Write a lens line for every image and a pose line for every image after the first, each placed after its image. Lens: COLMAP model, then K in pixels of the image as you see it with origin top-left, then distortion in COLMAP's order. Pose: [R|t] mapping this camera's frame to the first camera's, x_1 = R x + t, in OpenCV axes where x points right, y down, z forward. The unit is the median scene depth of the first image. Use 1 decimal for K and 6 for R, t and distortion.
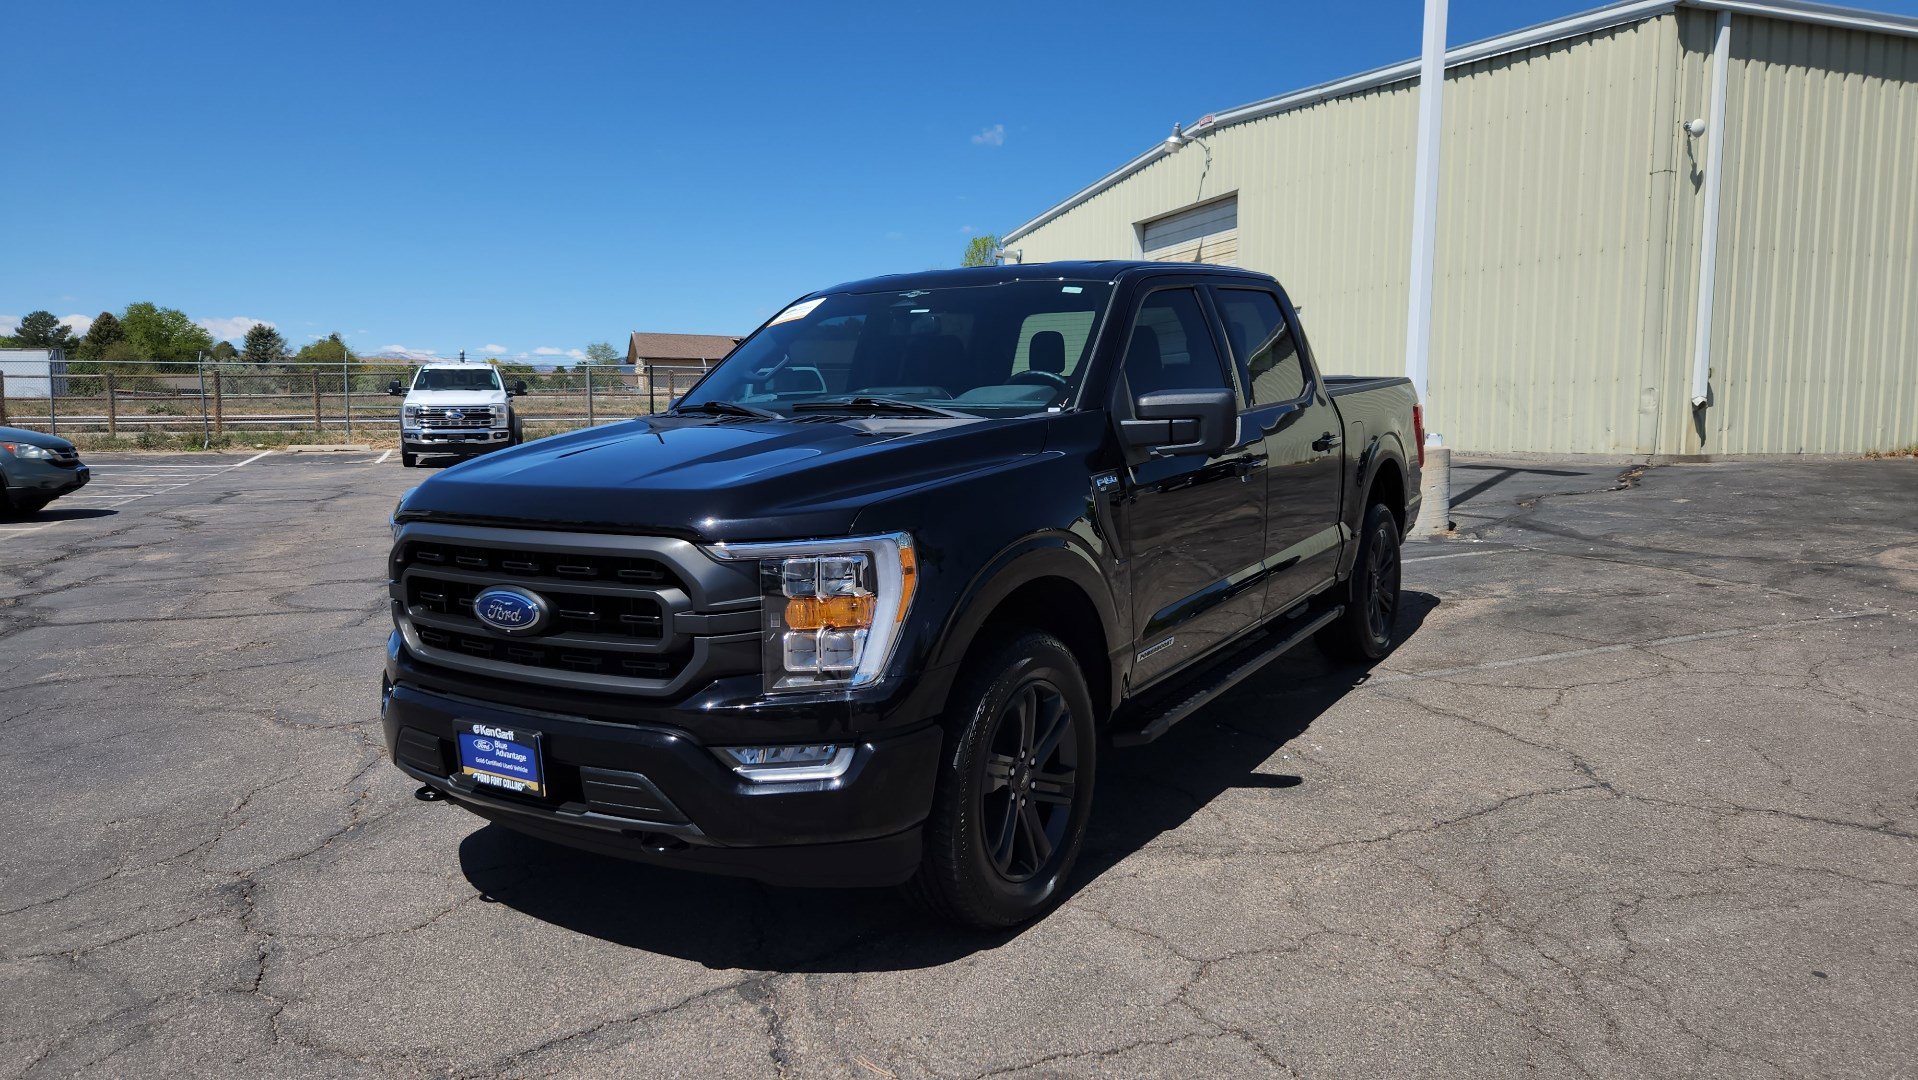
lens RADIAL K [[1288.1, 0, 932.1], [0, 1288.1, 528.7], [0, 0, 1]] dist [0.074628, -0.062032]
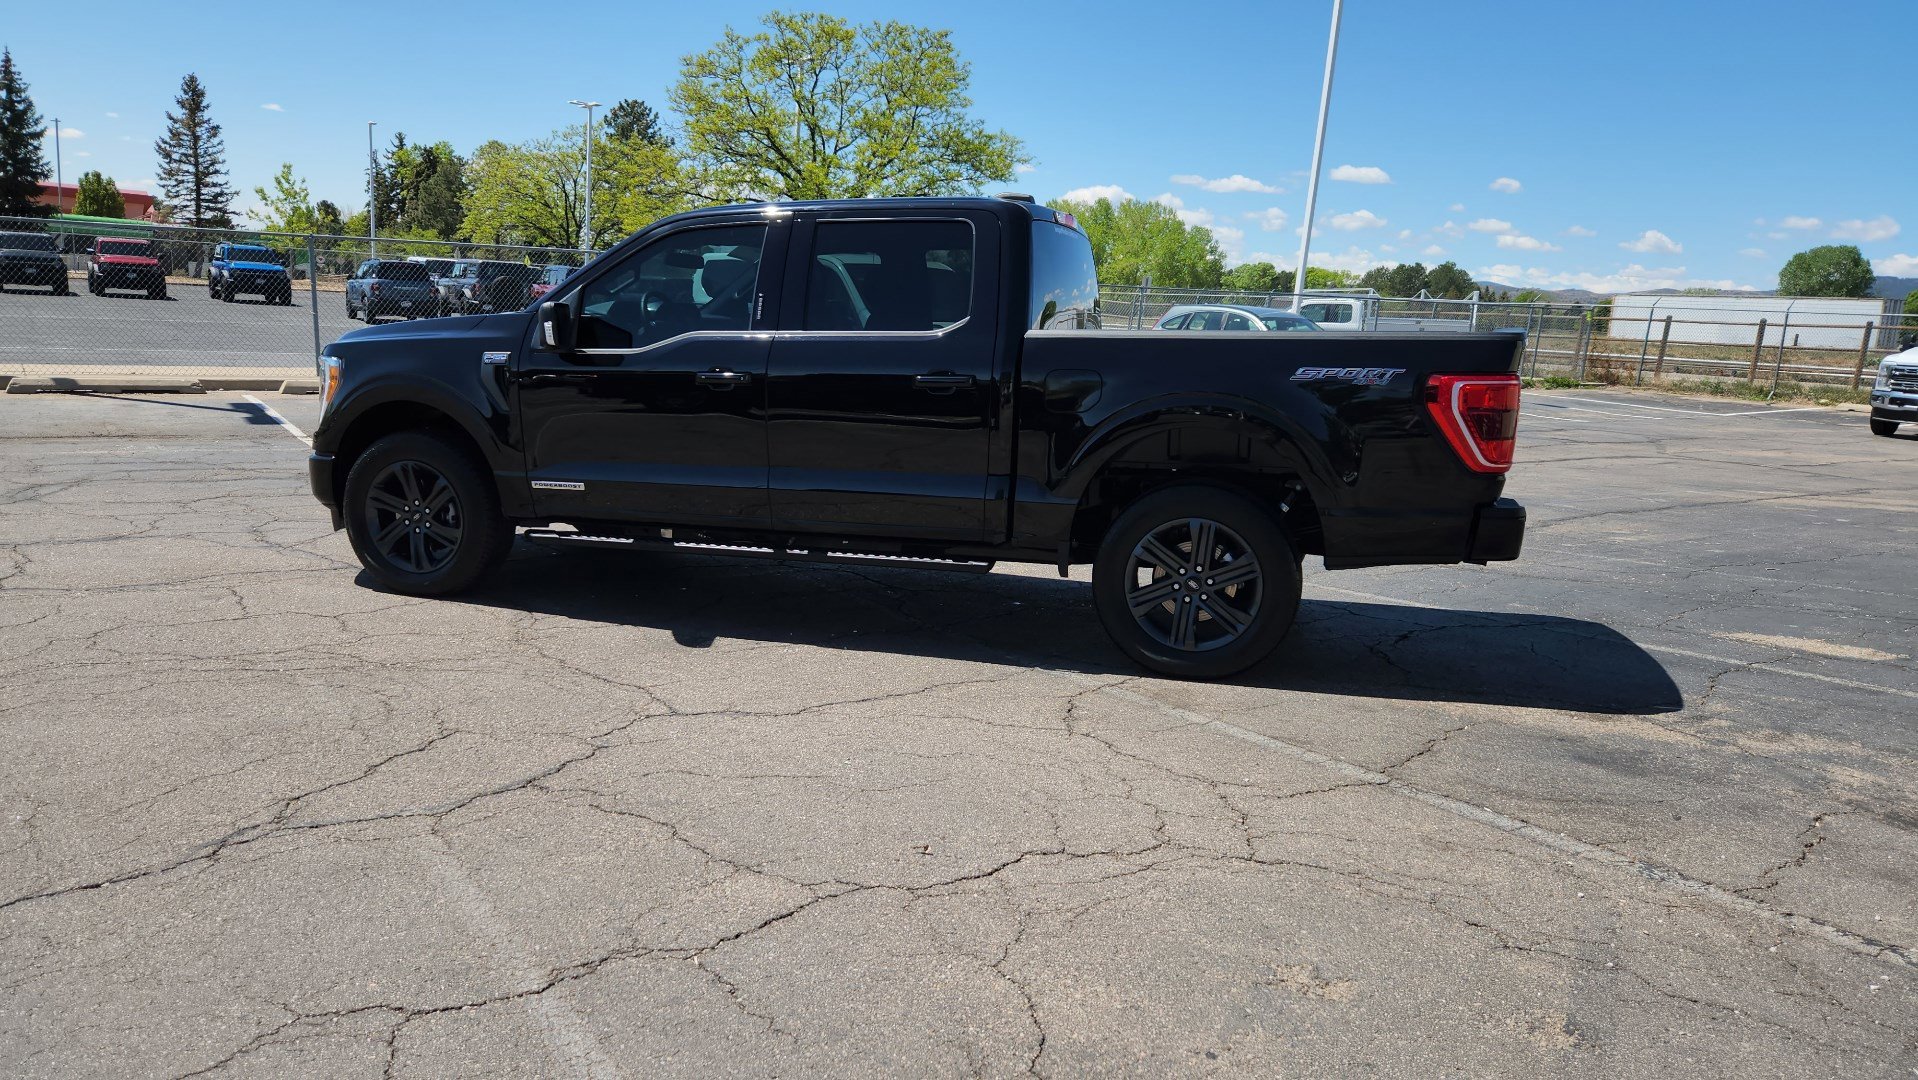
lens RADIAL K [[1288.0, 0, 941.5], [0, 1288.0, 537.9], [0, 0, 1]] dist [0.073364, -0.059268]
pose [[0.269002, 0.189787, -0.944256, 0.738780], [-0.149691, 0.976719, 0.153667, -0.059773], [0.951436, 0.100009, 0.291149, 0.444694]]
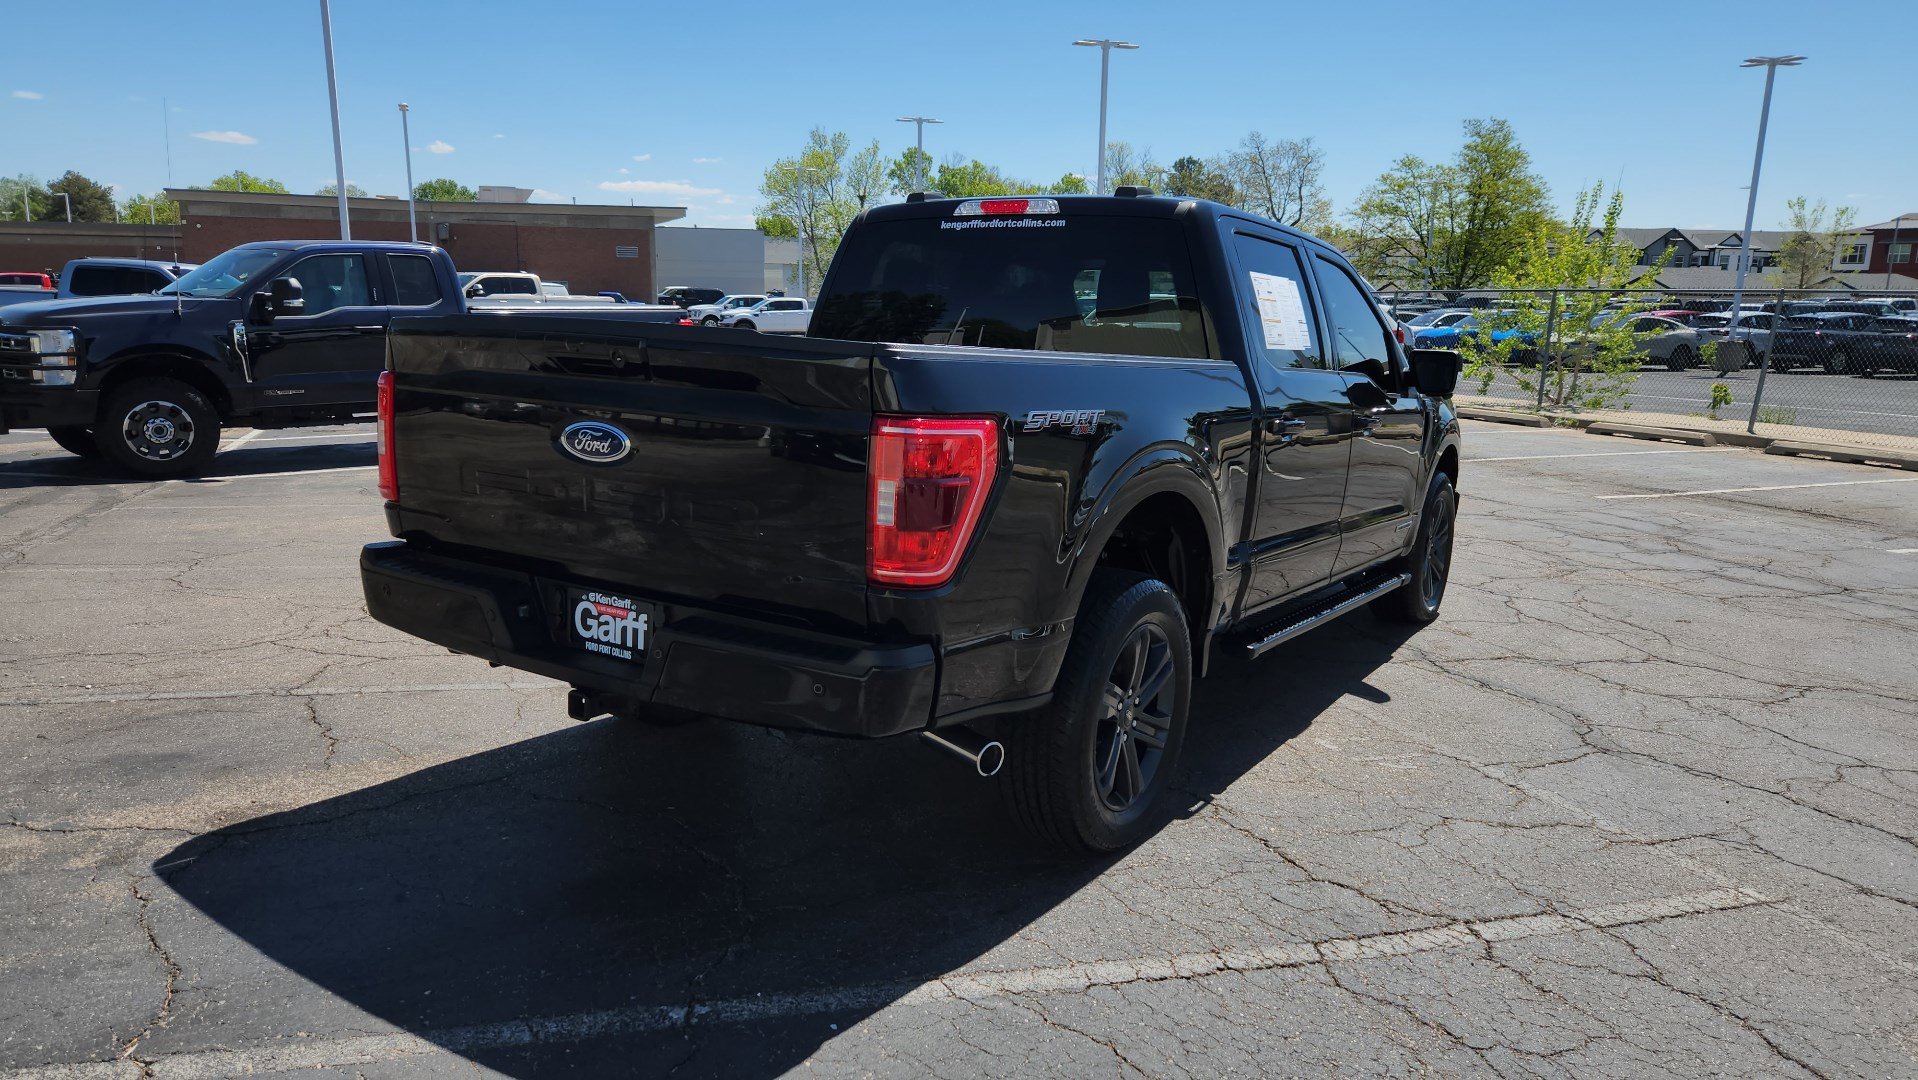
lens RADIAL K [[1288.1, 0, 932.1], [0, 1288.1, 528.7], [0, 0, 1]] dist [0.074628, -0.062032]
pose [[-0.999762, -0.015247, 0.015634, 0.126294], [-0.010476, 0.963013, 0.269250, -0.140180], [-0.019161, 0.269022, -0.962943, 1.196585]]
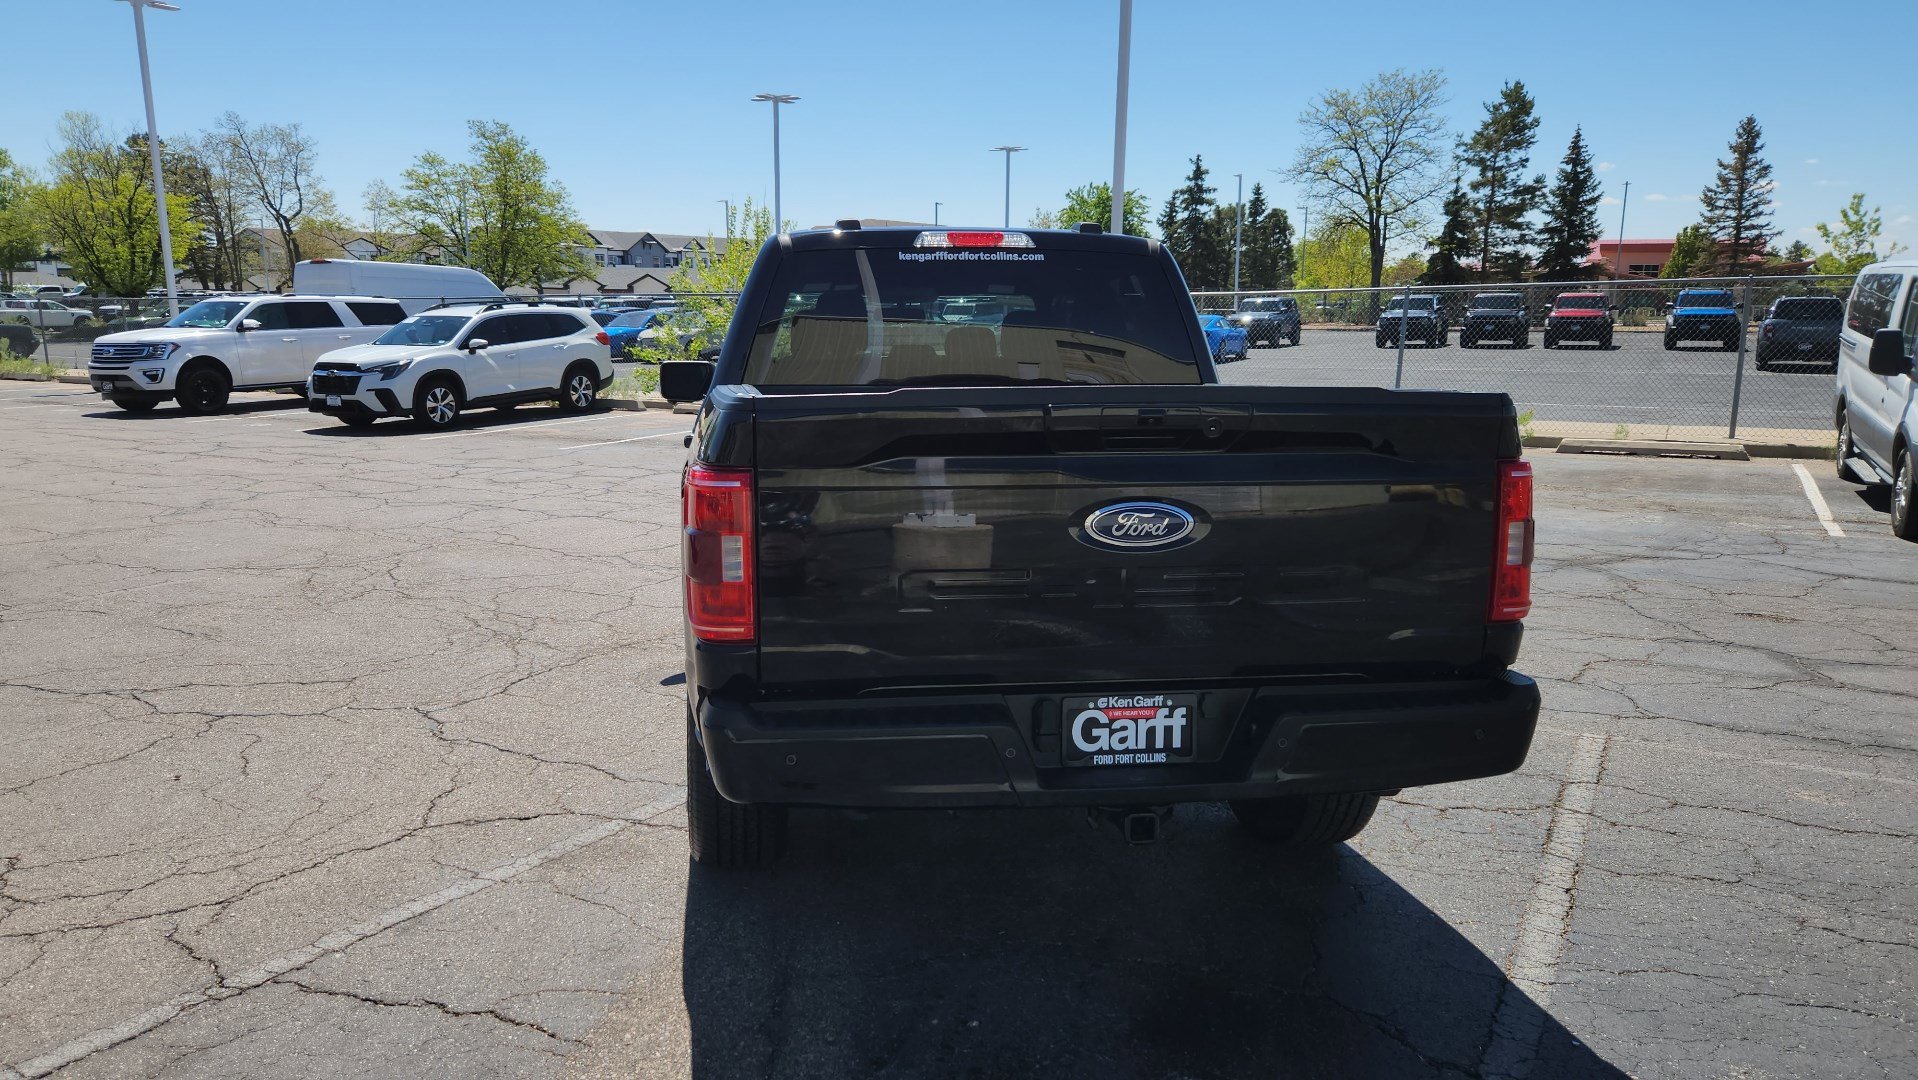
lens RADIAL K [[1298.6, 0, 916.8], [0, 1298.6, 506.6], [0, 0, 1]] dist [0.055657, -0.045997]
pose [[-0.760668, 0.103764, -0.640794, 0.452271], [-0.060908, 0.971378, 0.229598, -0.139125], [0.646277, 0.213677, -0.732576, 1.049090]]
